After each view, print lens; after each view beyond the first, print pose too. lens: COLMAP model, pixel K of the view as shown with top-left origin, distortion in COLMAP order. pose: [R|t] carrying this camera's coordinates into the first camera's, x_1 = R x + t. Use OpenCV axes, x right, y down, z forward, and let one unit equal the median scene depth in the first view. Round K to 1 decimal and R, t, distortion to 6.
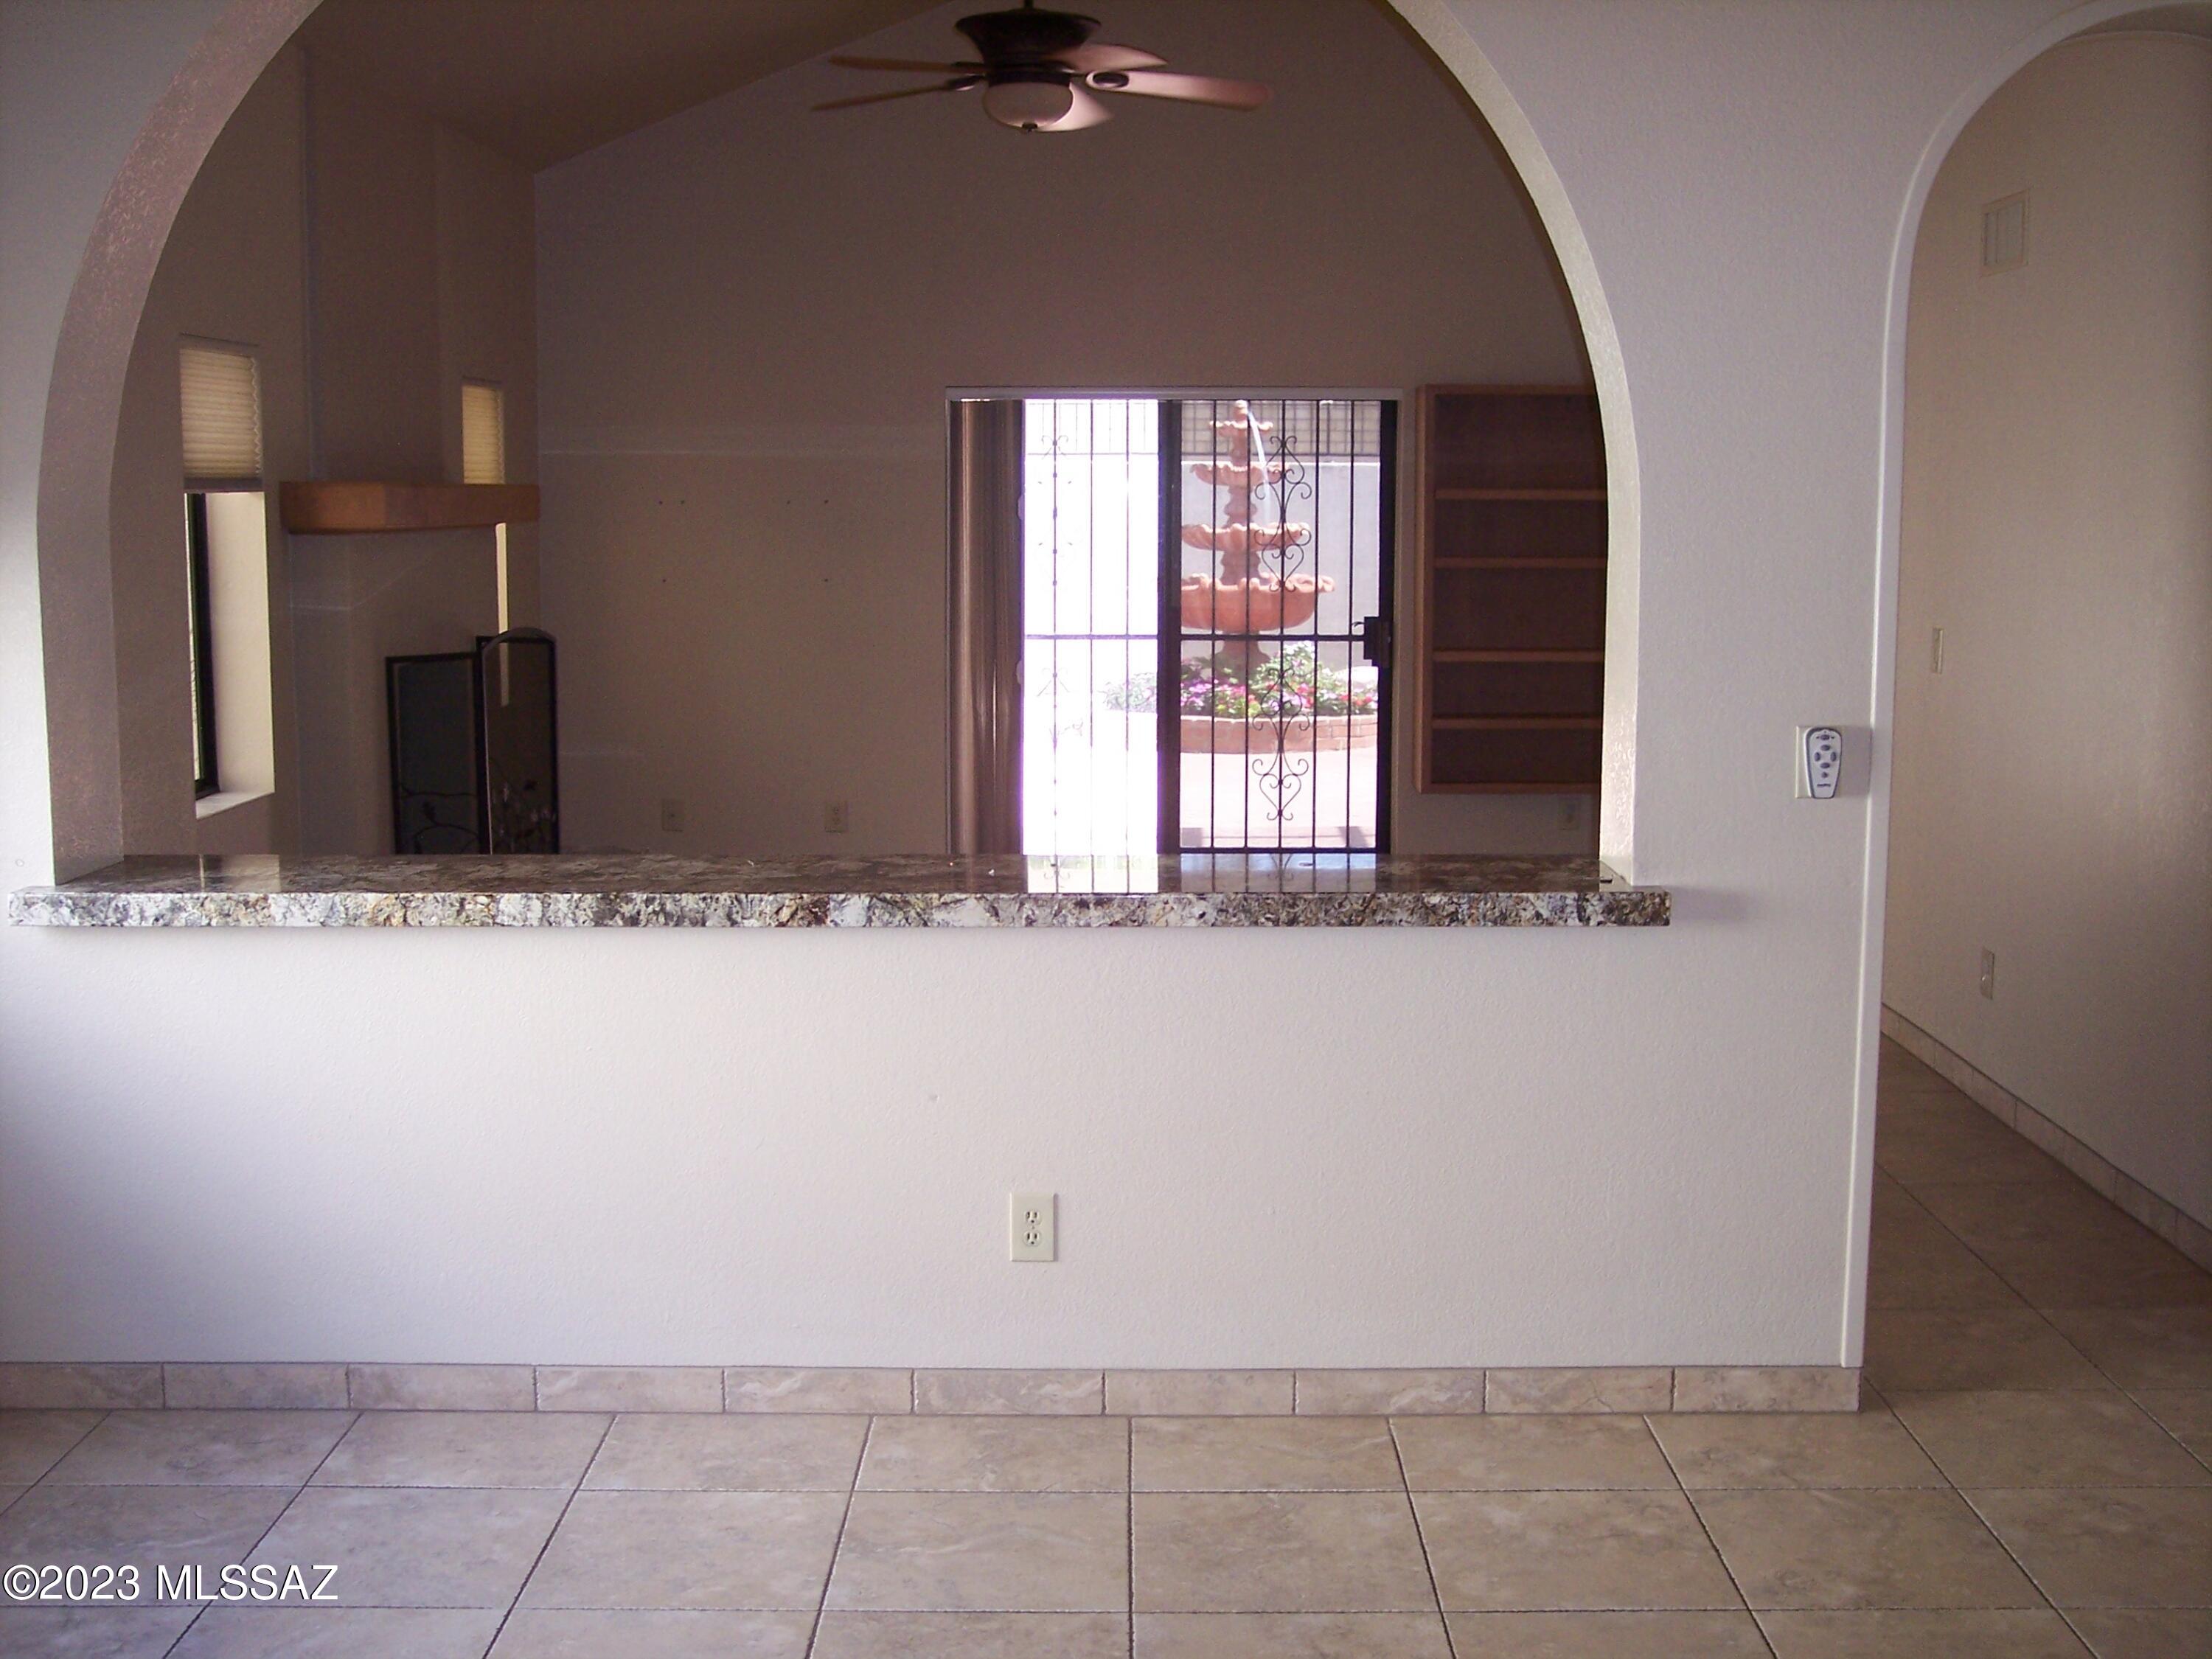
lens RADIAL K [[2561.6, 0, 1106.0], [0, 2561.6, 829.5], [0, 0, 1]] dist [-0.154605, 0.285375]
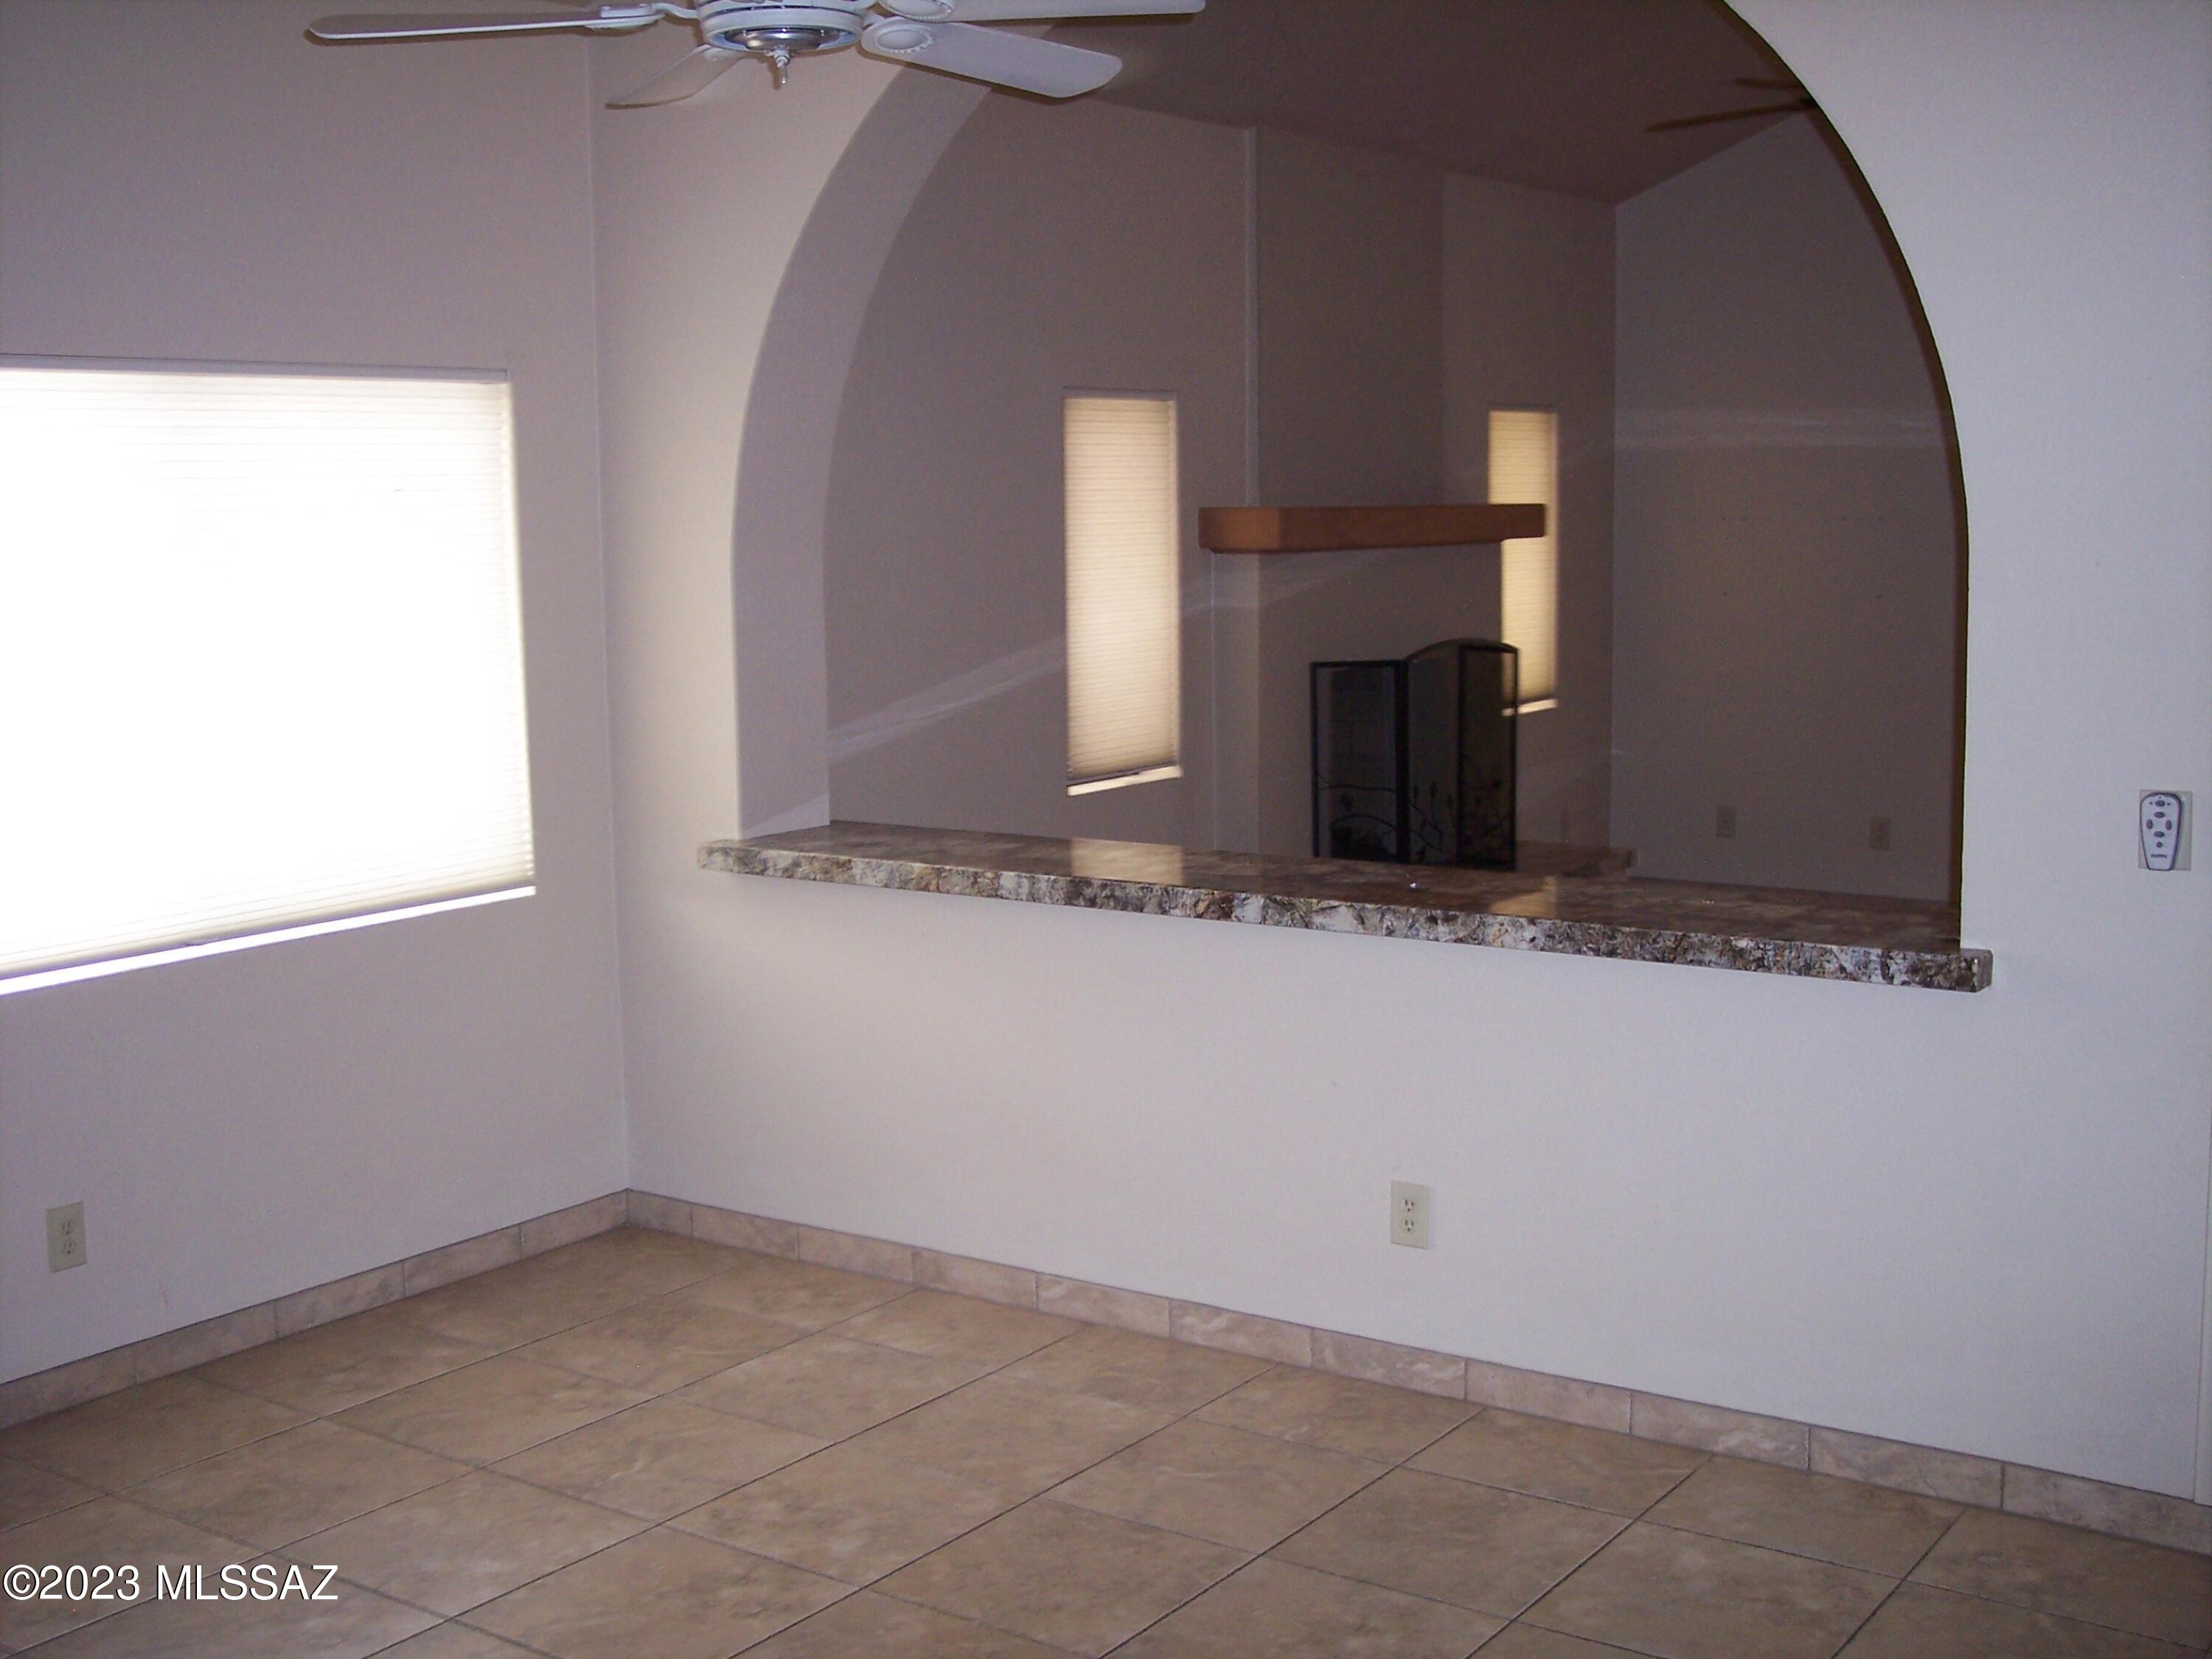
lens RADIAL K [[2561.6, 0, 1106.0], [0, 2561.6, 829.5], [0, 0, 1]] dist [-0.154605, 0.285375]
pose [[0.818044, 0.062696, -0.571728, 0.489217], [-0.060693, 0.997901, 0.022589, -0.024418], [0.571944, 0.016221, 0.820132, 0.039750]]
